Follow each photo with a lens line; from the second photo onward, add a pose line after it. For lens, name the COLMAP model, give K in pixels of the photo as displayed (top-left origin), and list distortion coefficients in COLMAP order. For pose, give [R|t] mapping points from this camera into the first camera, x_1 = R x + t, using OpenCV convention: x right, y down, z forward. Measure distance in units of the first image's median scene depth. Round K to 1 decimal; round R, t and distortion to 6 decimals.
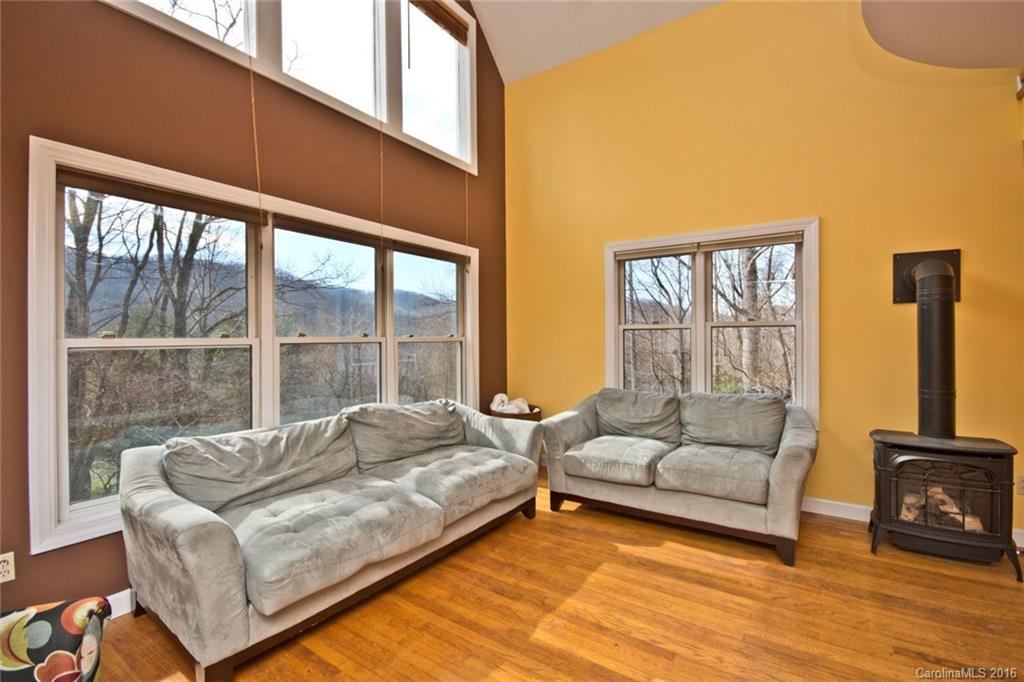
lens RADIAL K [[452.0, 0, 509.6], [0, 452.0, 338.3], [0, 0, 1]] dist [0.001453, -0.009586]
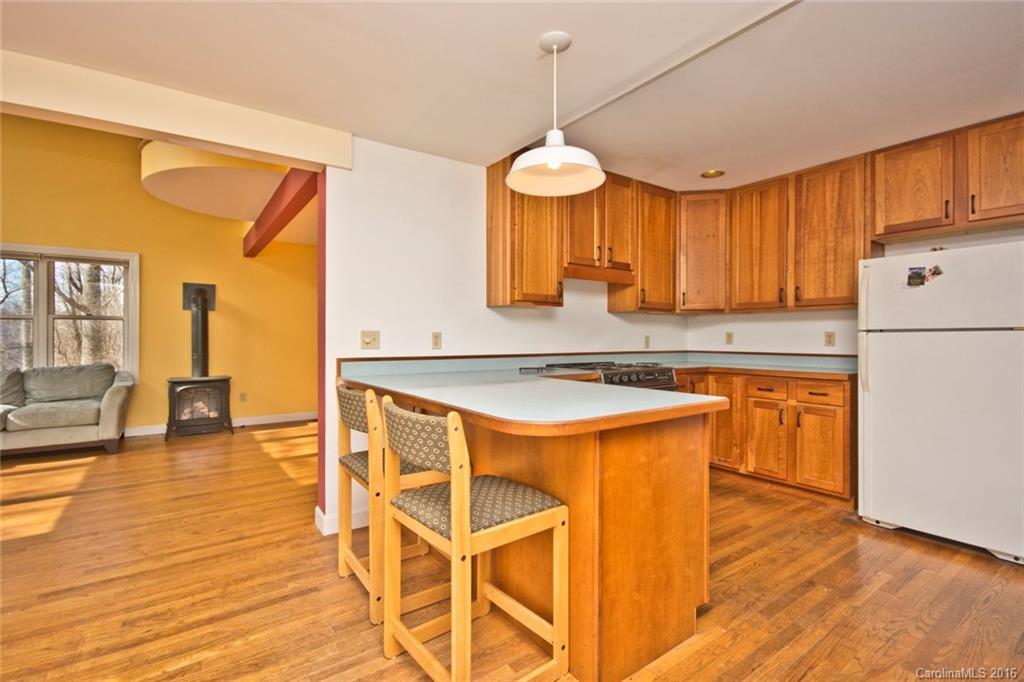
lens RADIAL K [[468.6, 0, 512.4], [0, 468.6, 335.0], [0, 0, 1]] dist [0.000720, -0.000422]
pose [[0.344248, 0.006823, 0.938854, -0.499055], [0.001866, 0.999967, -0.007952, 0.048000], [-0.938877, 0.004489, 0.344224, -0.966797]]
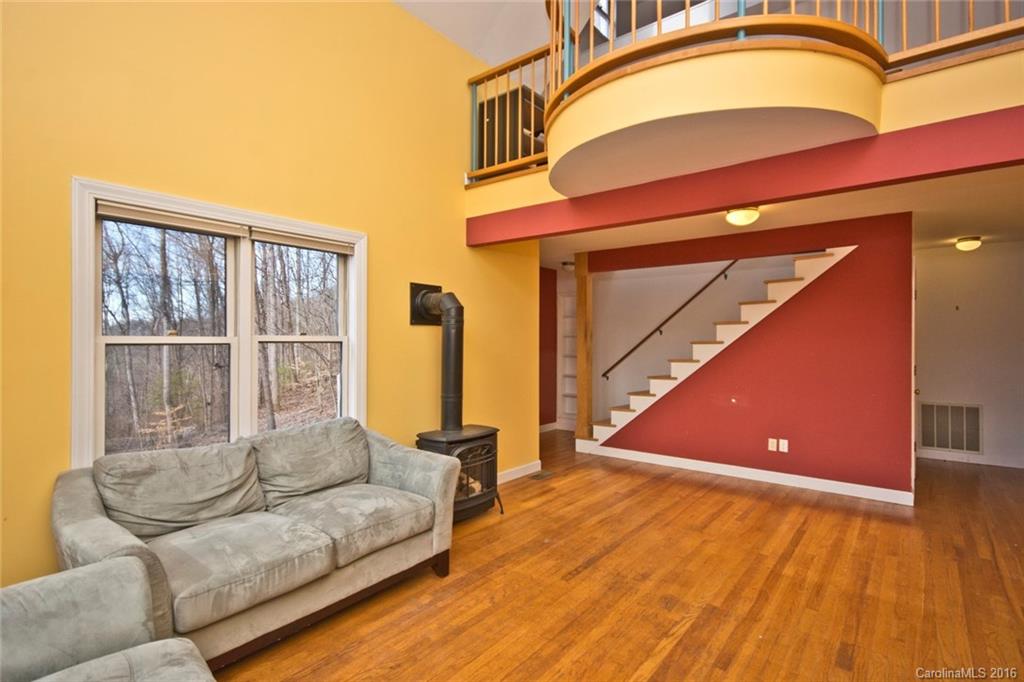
lens RADIAL K [[518.3, 0, 512.0], [0, 518.3, 341.0], [0, 0, 1]] dist [-0.000511, 0.000151]
pose [[0.060904, 0.006984, 0.998119, -0.499888], [0.001565, 0.999974, -0.007093, -0.026205], [-0.998142, 0.001994, 0.060892, 0.685770]]
